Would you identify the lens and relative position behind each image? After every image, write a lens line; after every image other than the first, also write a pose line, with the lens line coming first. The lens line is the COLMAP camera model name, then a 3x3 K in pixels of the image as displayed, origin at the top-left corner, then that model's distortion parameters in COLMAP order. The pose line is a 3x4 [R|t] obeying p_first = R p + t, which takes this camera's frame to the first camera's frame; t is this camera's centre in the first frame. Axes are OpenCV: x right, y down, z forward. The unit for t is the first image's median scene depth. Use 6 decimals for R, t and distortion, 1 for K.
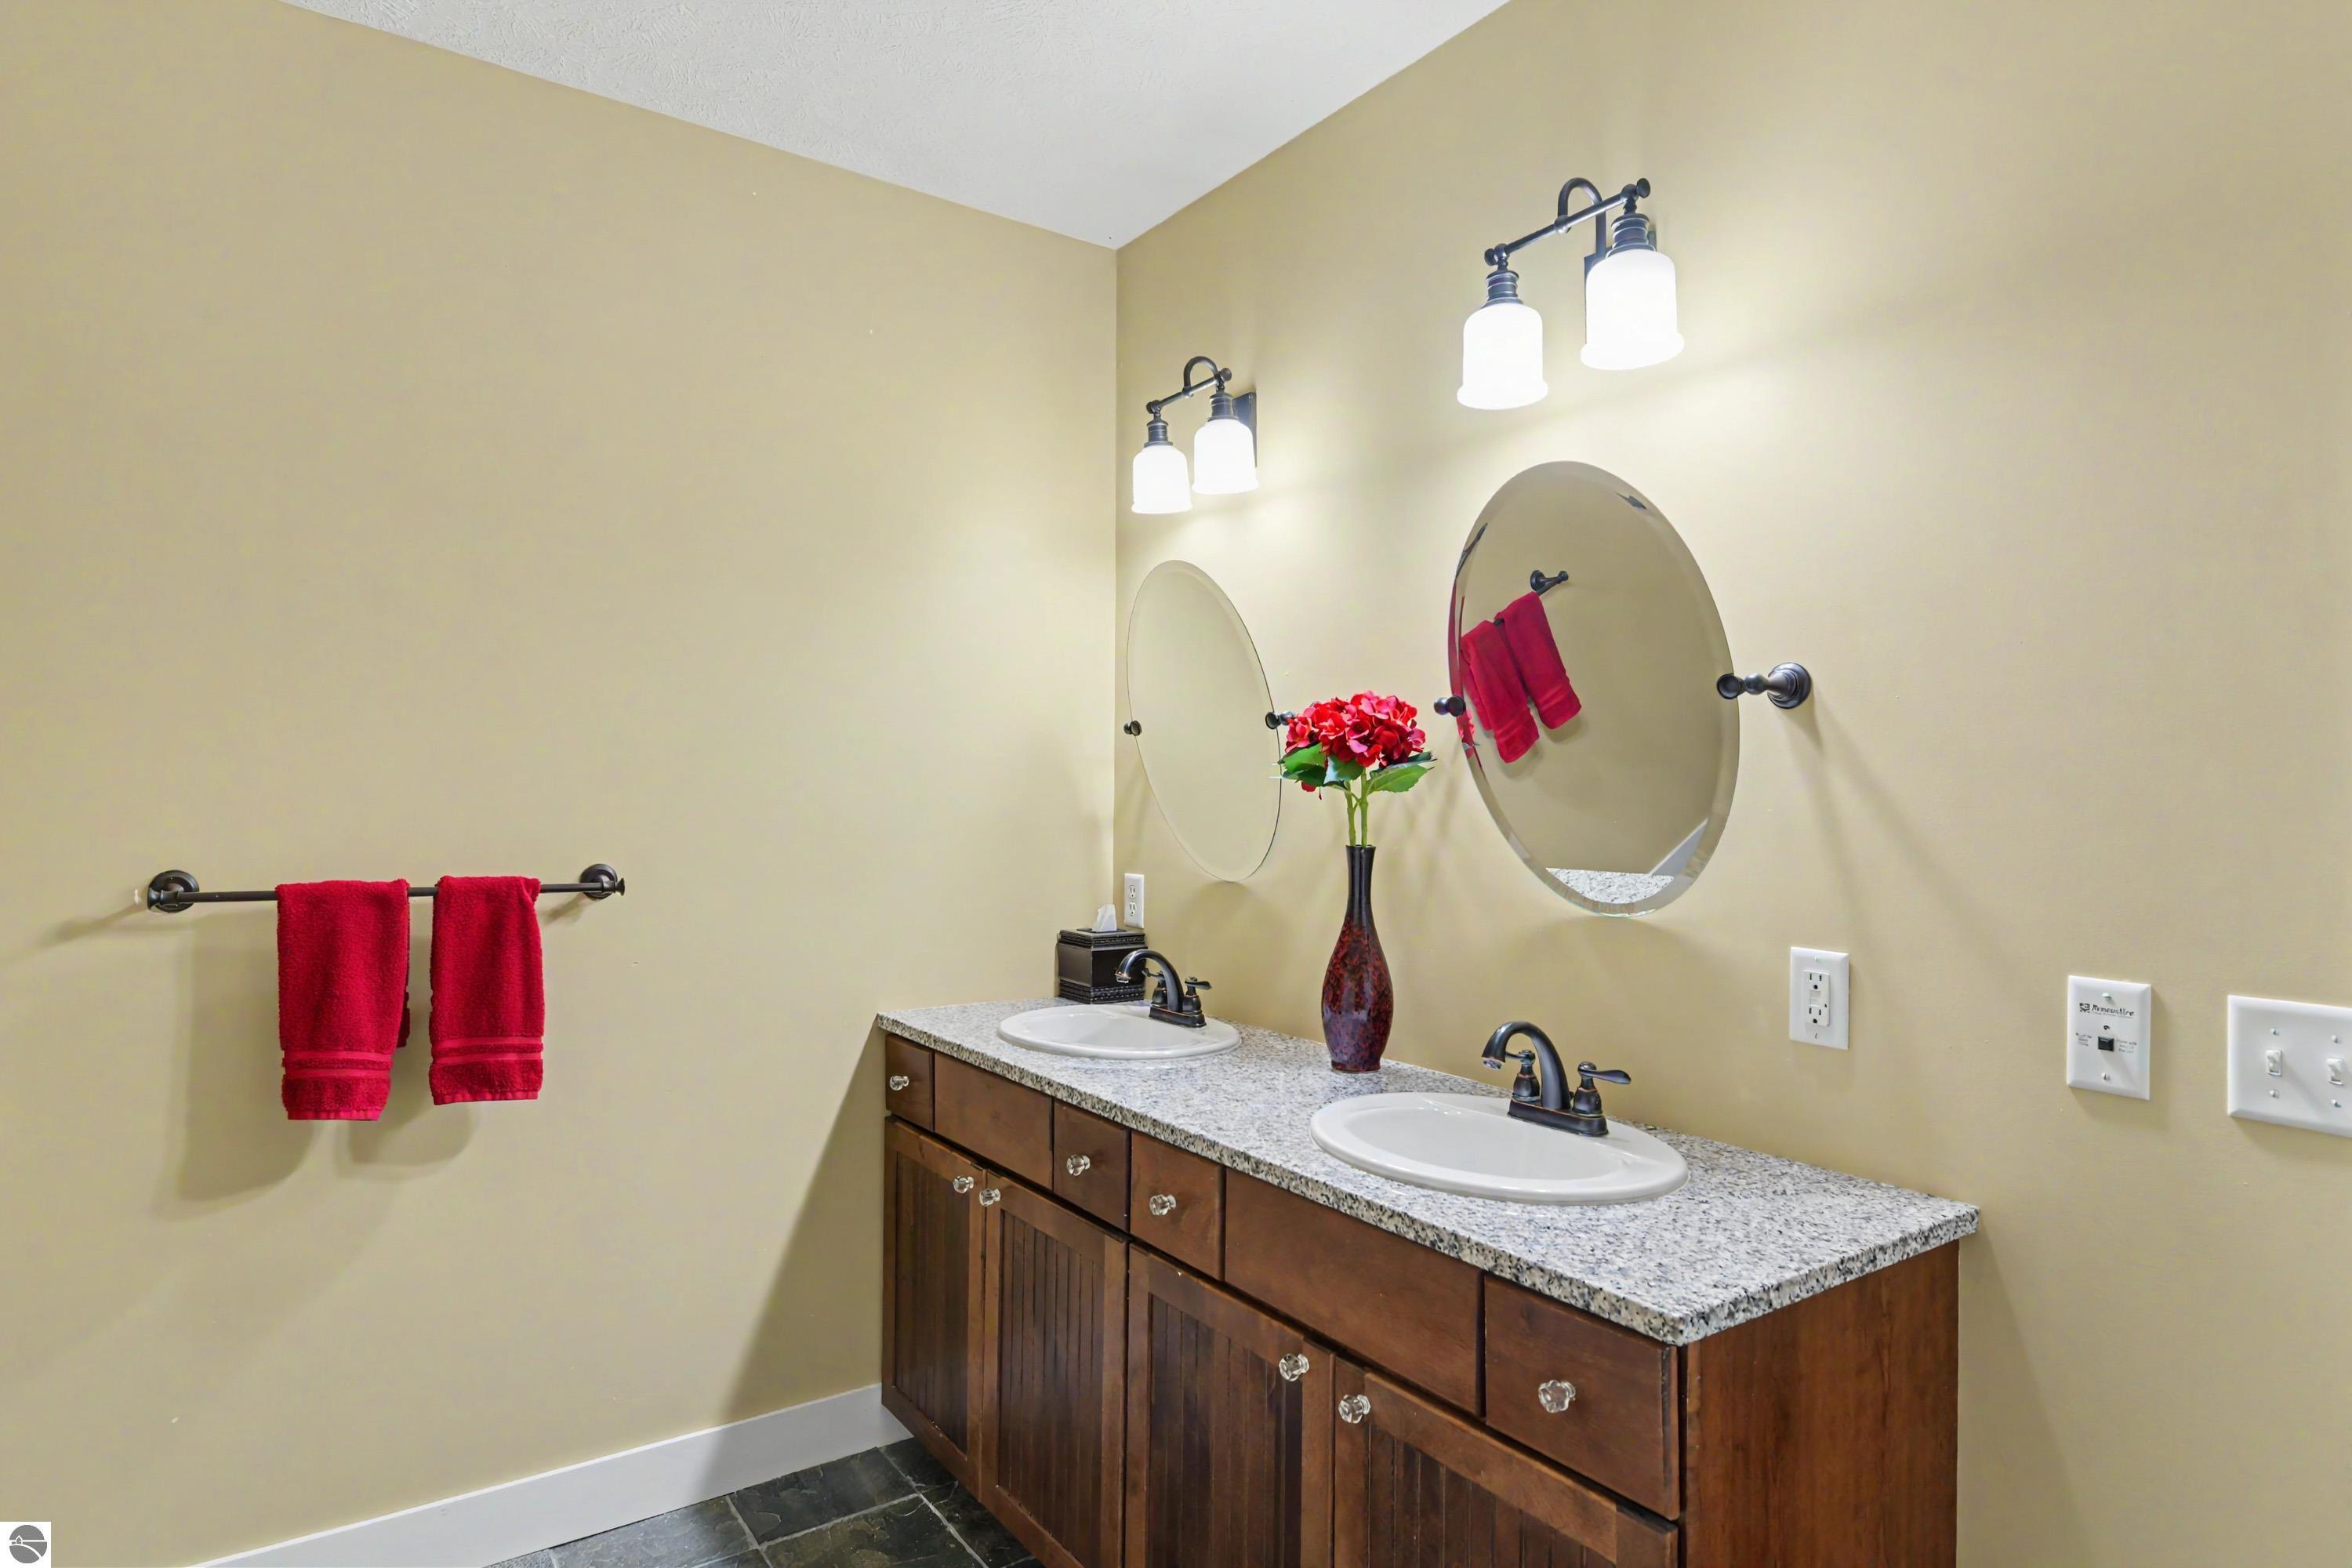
lens RADIAL K [[1271.6, 0, 1173.0], [0, 1271.6, 774.4], [0, 0, 1]] dist [0.011169, -0.009429]
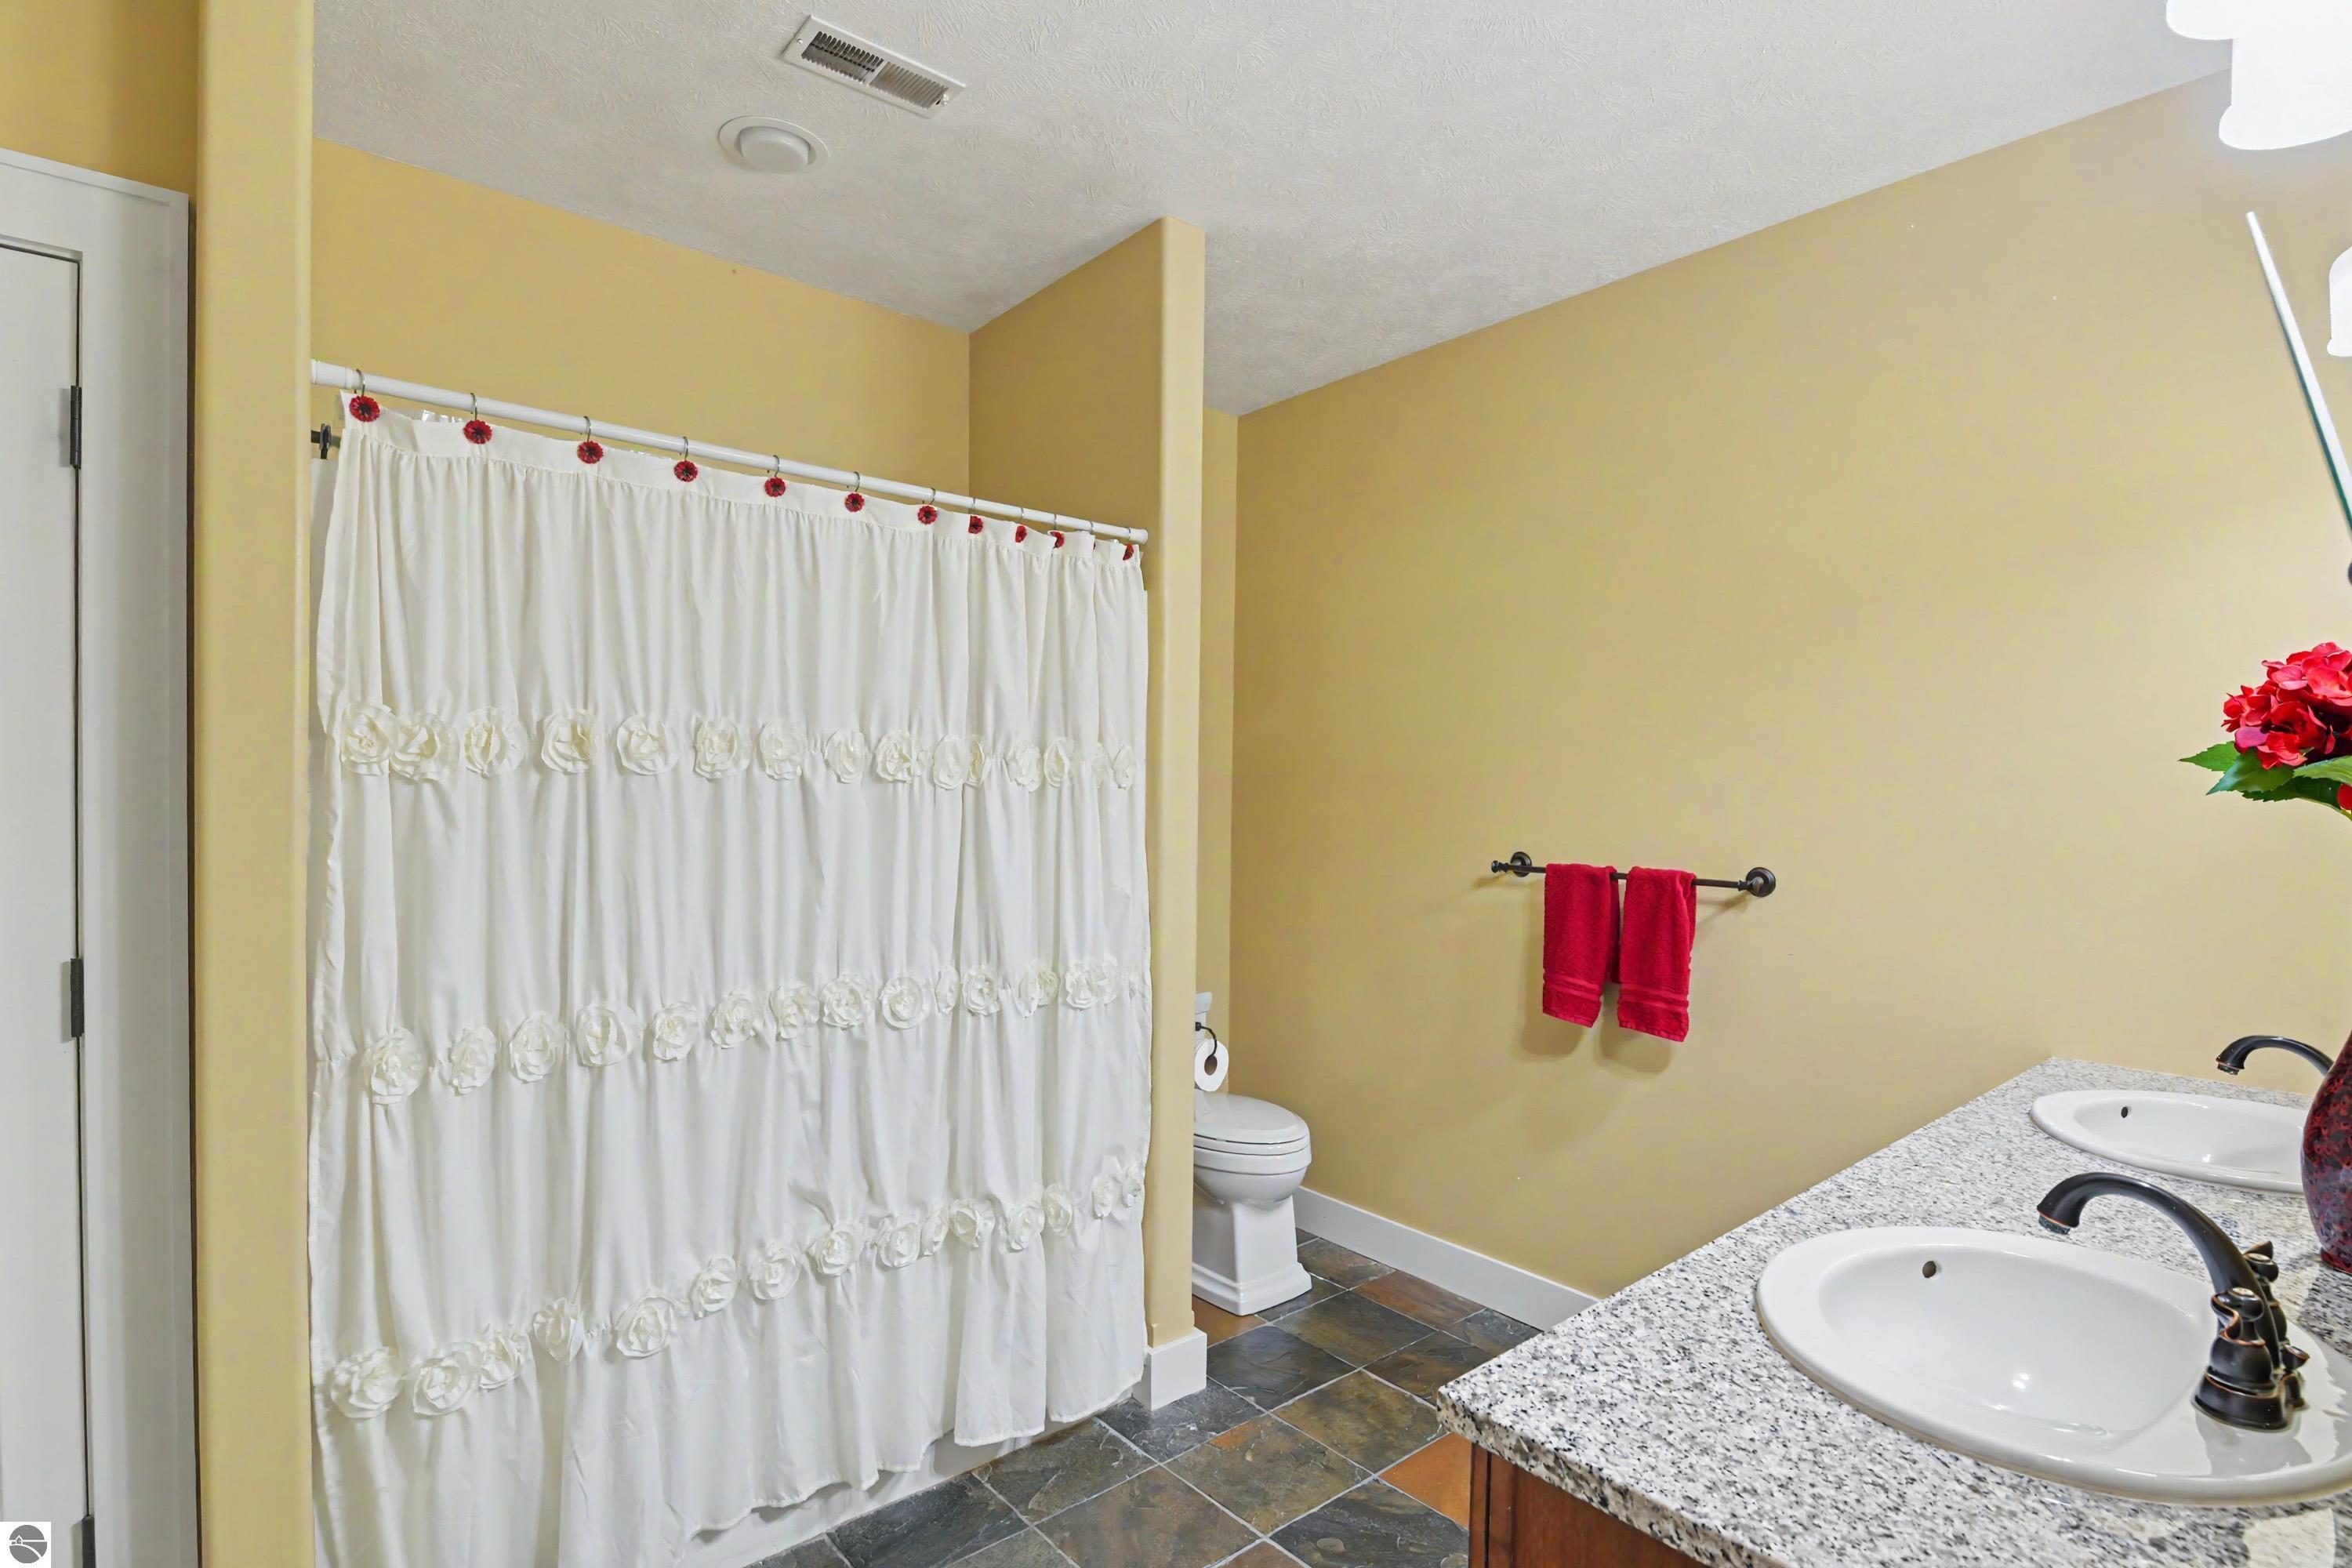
lens RADIAL K [[1113.4, 0, 1182.1], [0, 1113.4, 803.7], [0, 0, 1]] dist [-0.004501, -0.002014]
pose [[0.114463, 0.001421, -0.993426, 0.603882], [0.005011, 0.999985, 0.002008, 0.007016], [0.993415, -0.005208, 0.114454, 0.387408]]
